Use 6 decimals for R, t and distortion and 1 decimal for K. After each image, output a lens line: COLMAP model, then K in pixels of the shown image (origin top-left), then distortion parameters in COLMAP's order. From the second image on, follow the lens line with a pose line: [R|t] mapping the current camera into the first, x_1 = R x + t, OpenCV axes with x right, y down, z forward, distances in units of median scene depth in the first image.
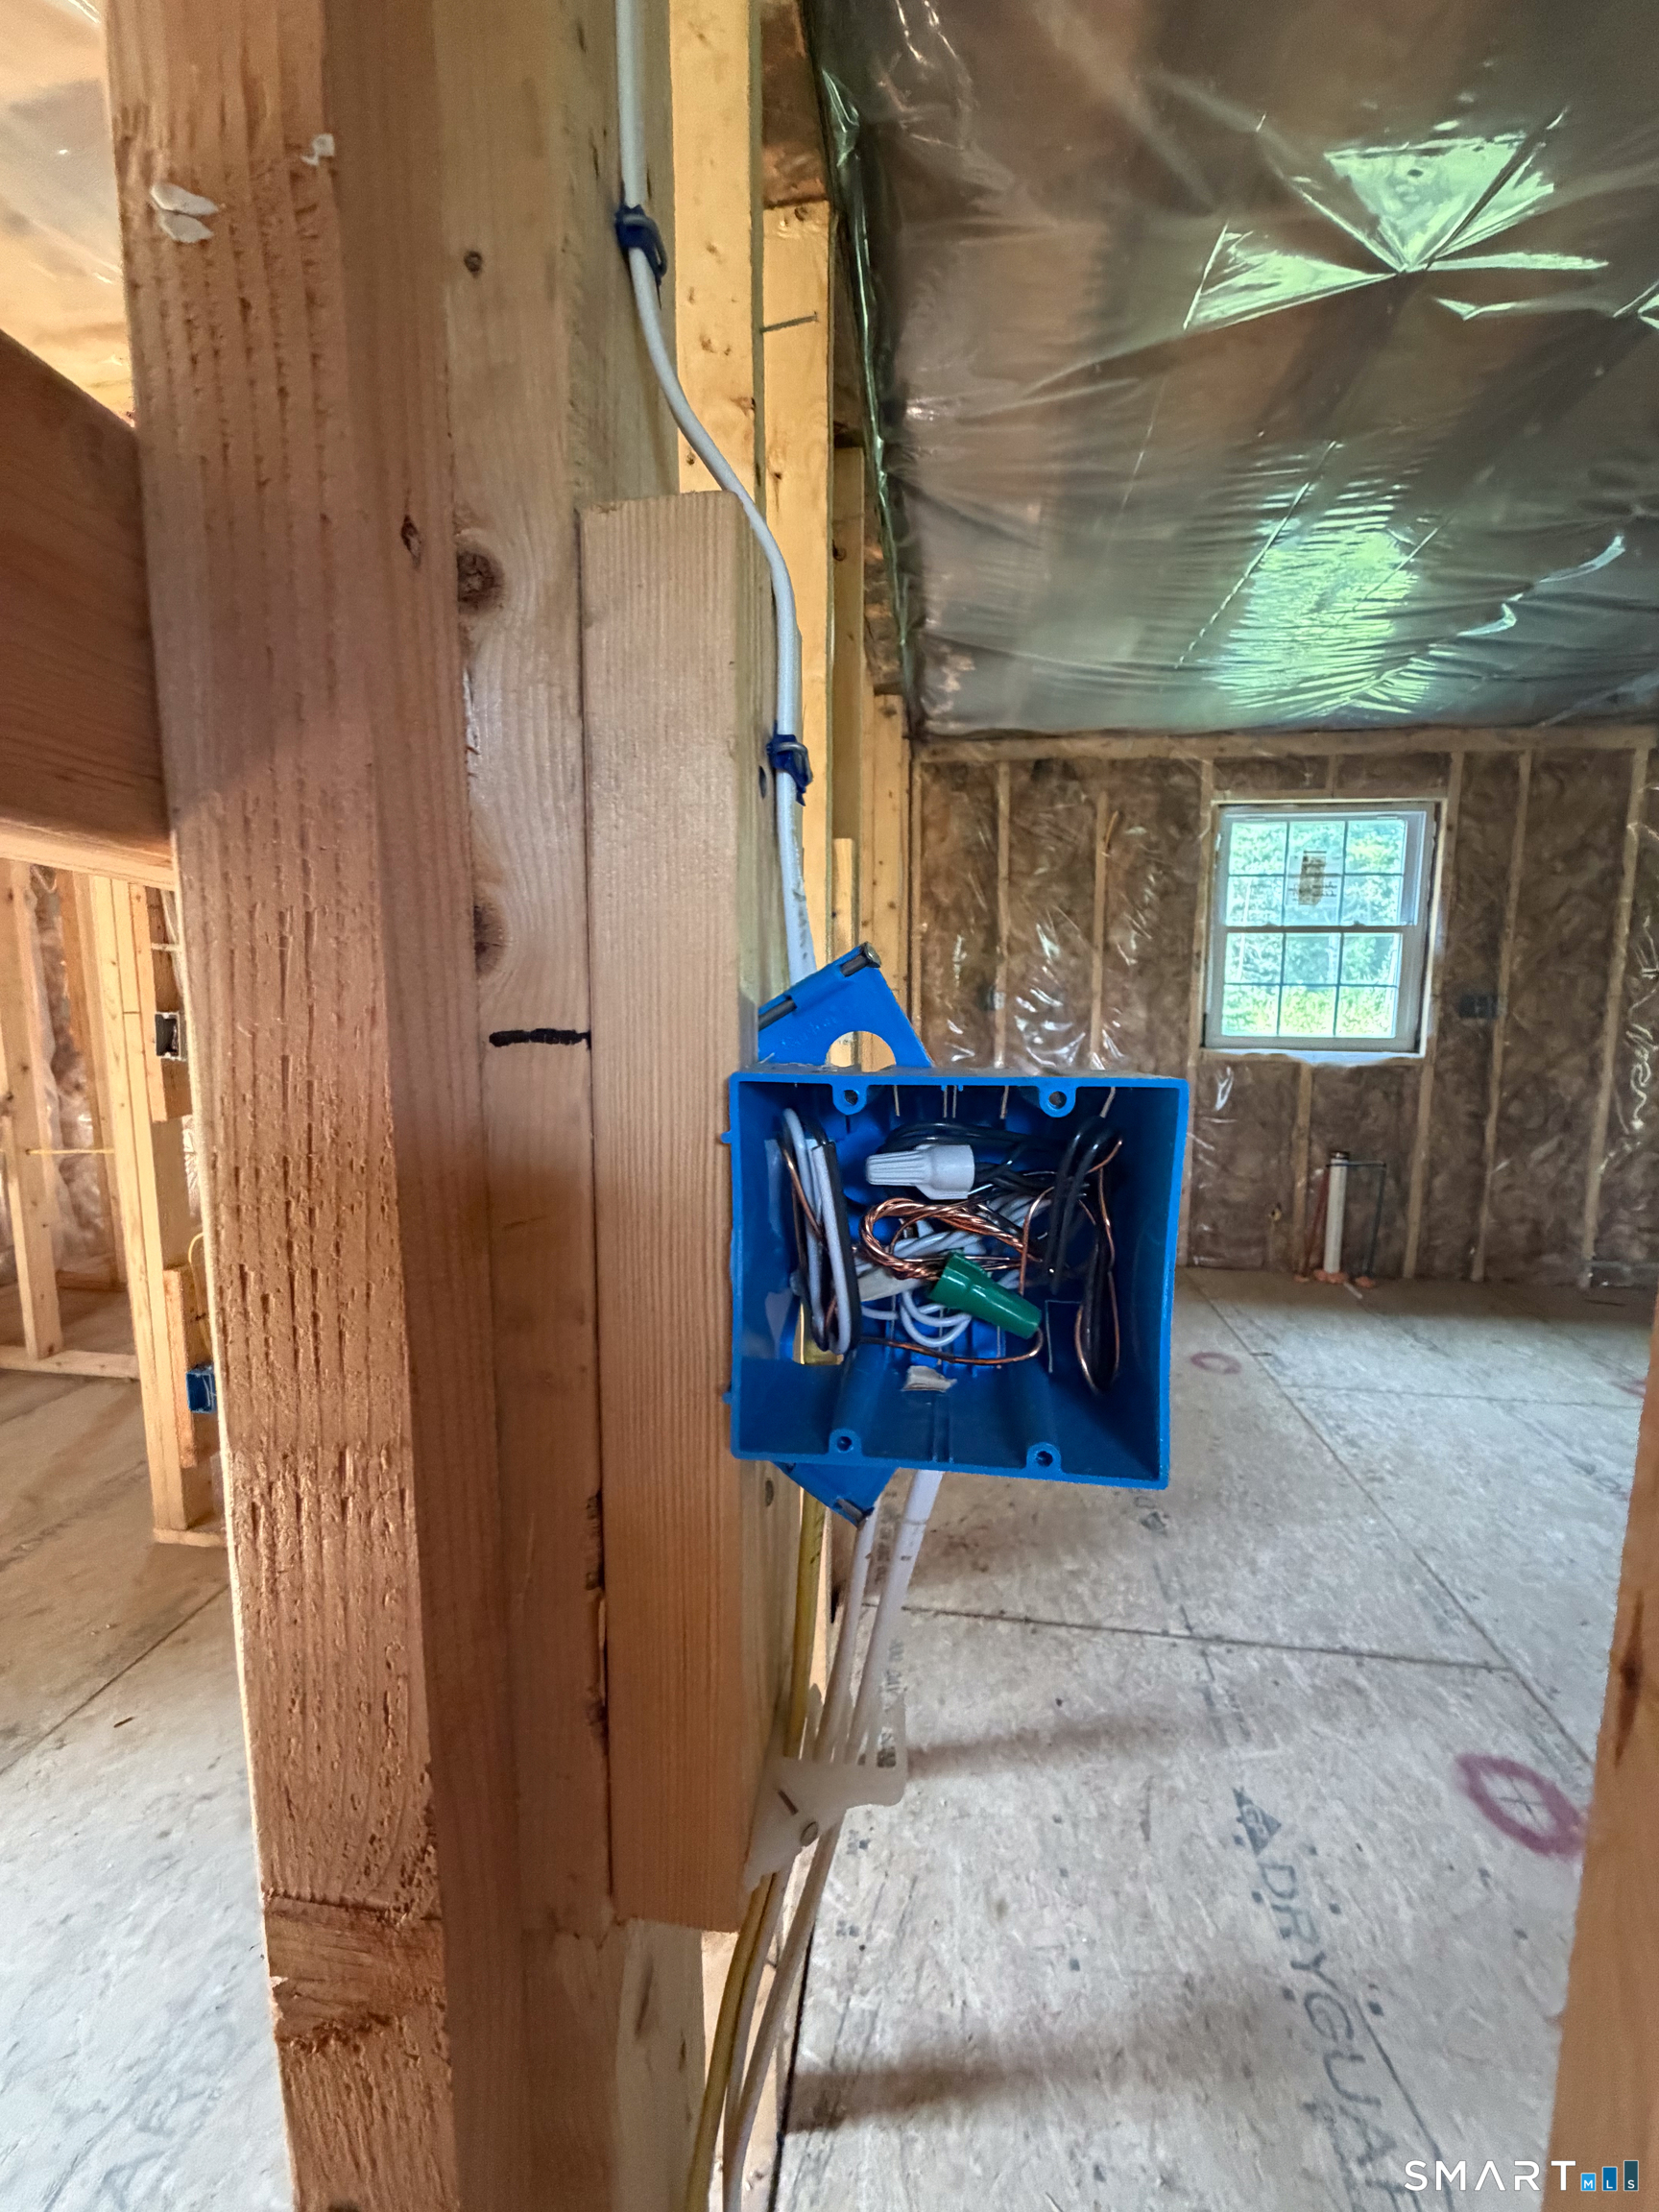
lens RADIAL K [[882.9, 0, 826.0], [0, 882.9, 1097.1], [0, 0, 1]] dist [-0.004167, -0.000331]
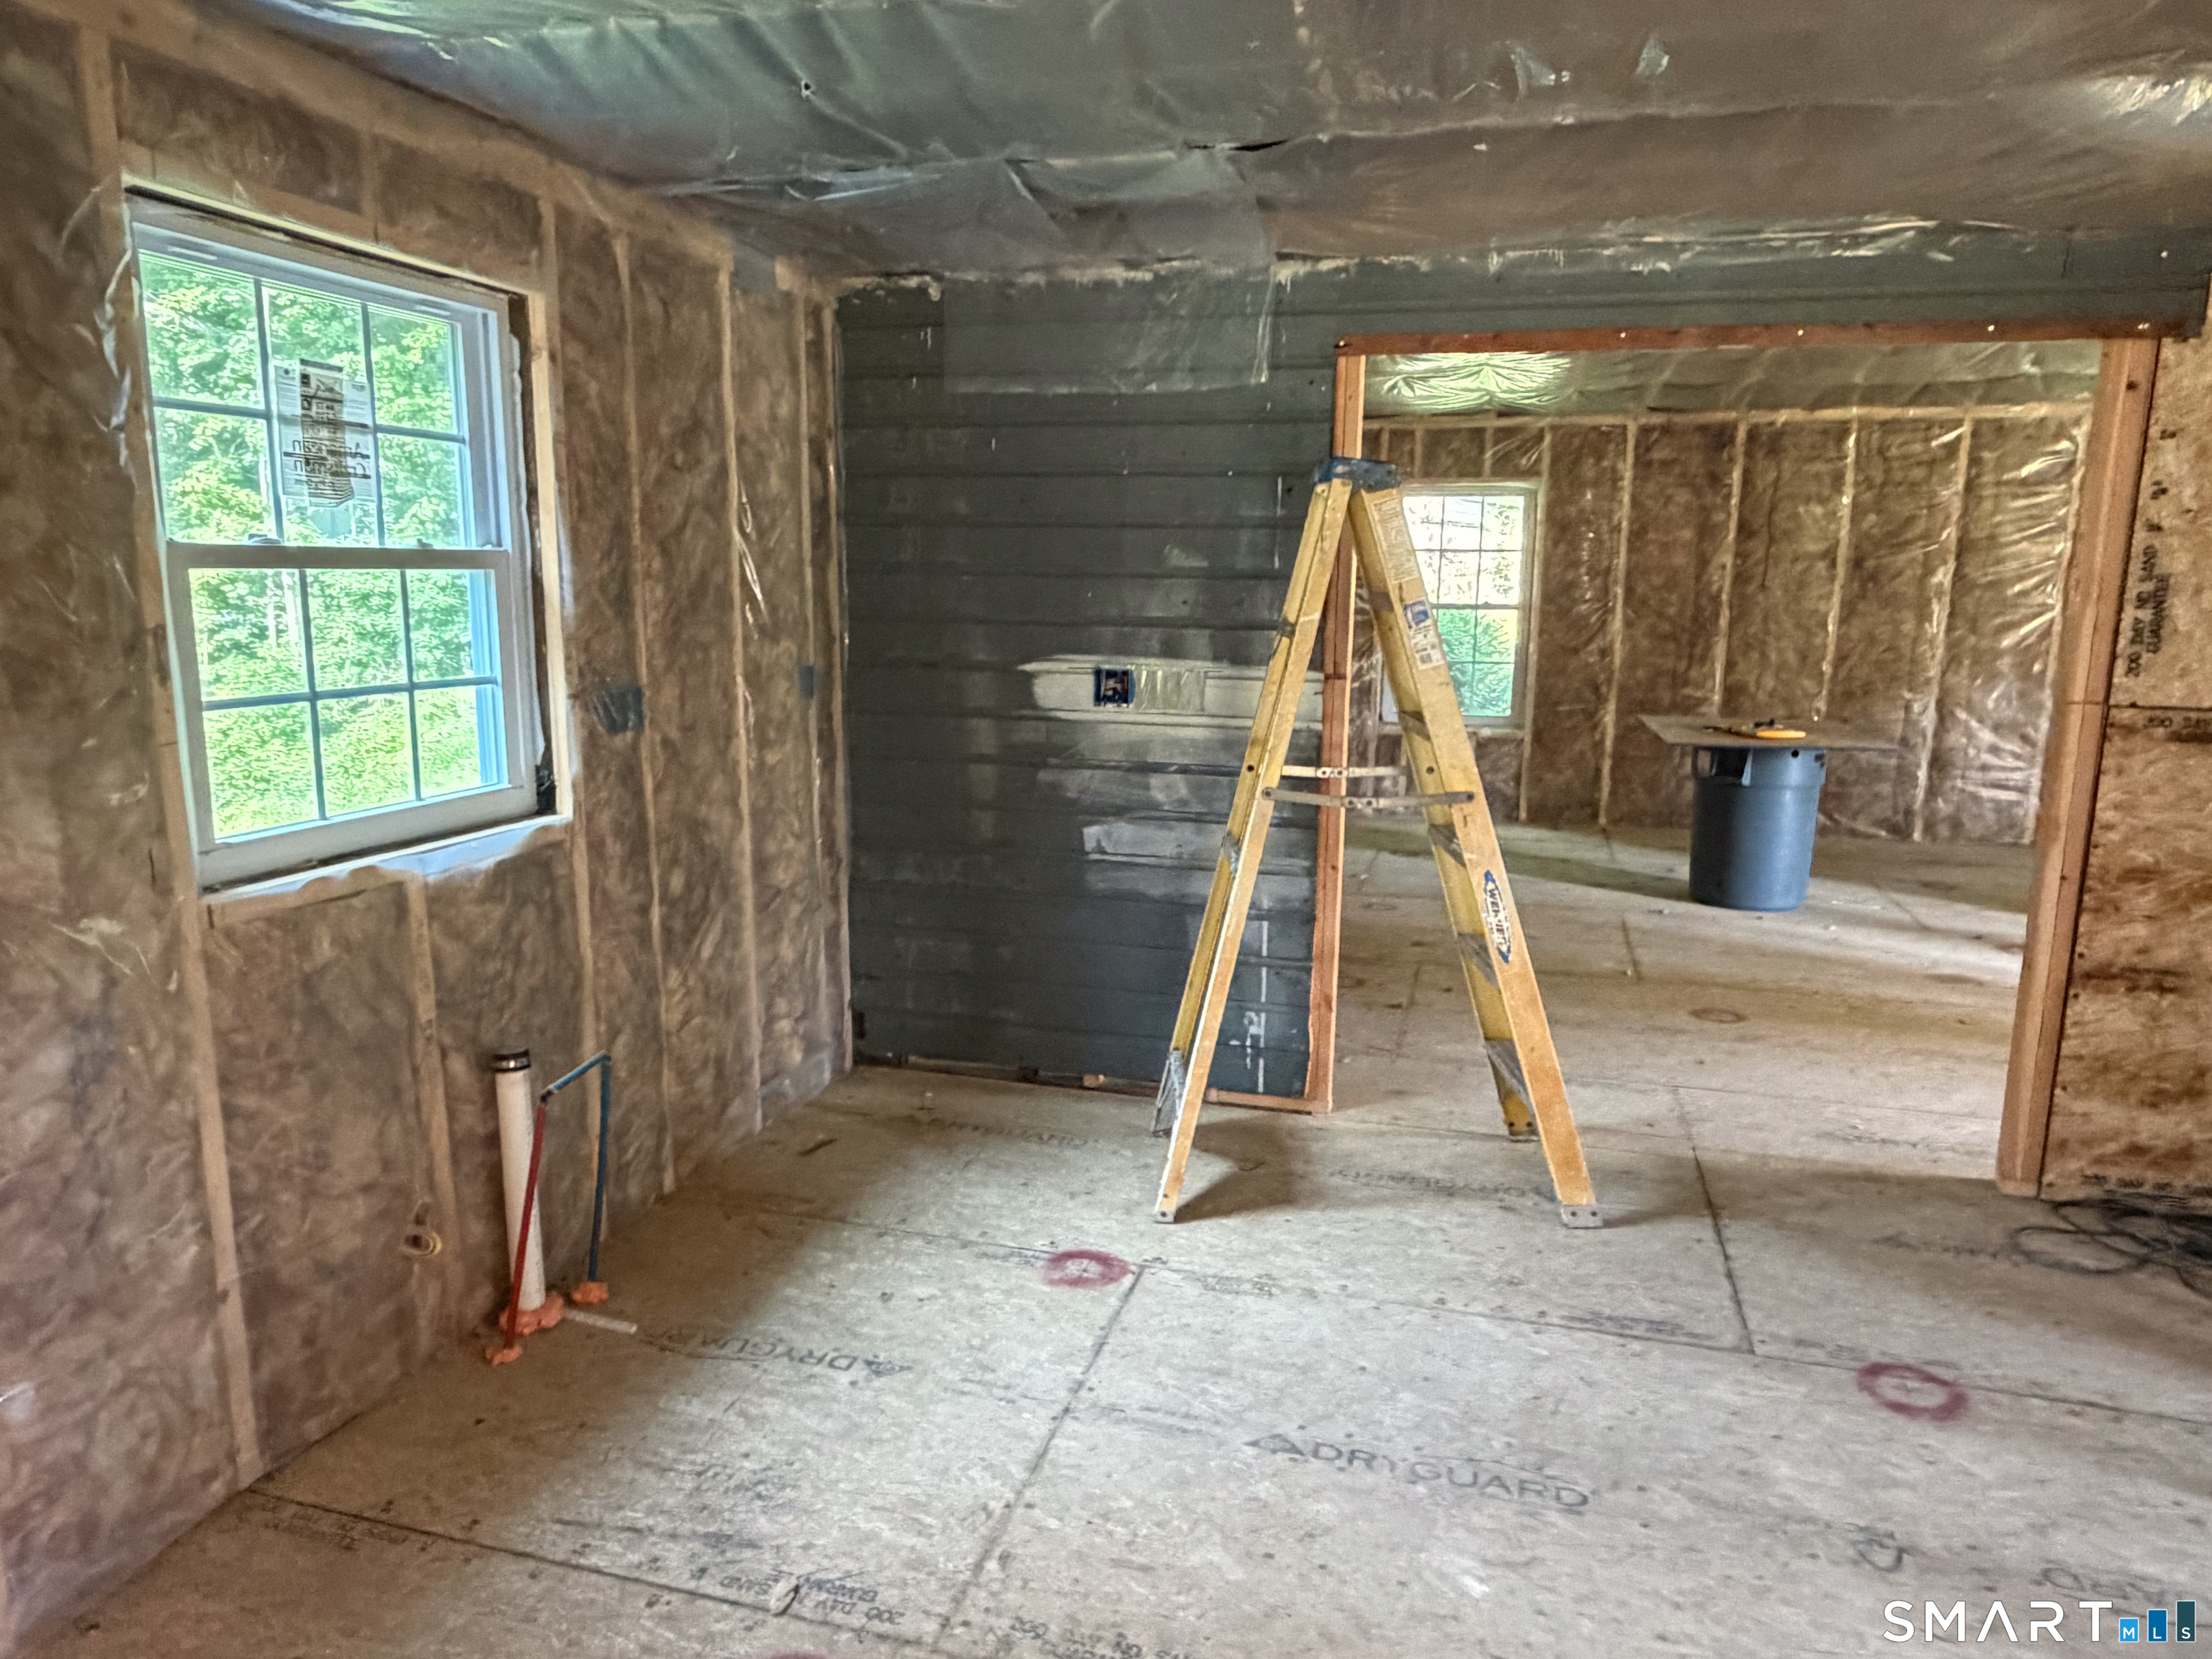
lens RADIAL K [[1465.1, 0, 1087.1], [0, 1465.1, 836.8], [0, 0, 1]] dist [-0.009133, 0.009103]
pose [[0.150180, -0.185388, 0.971122, -0.088036], [0.112944, 0.979048, 0.169434, -0.143735], [-0.982186, 0.084237, 0.167972, 0.574104]]
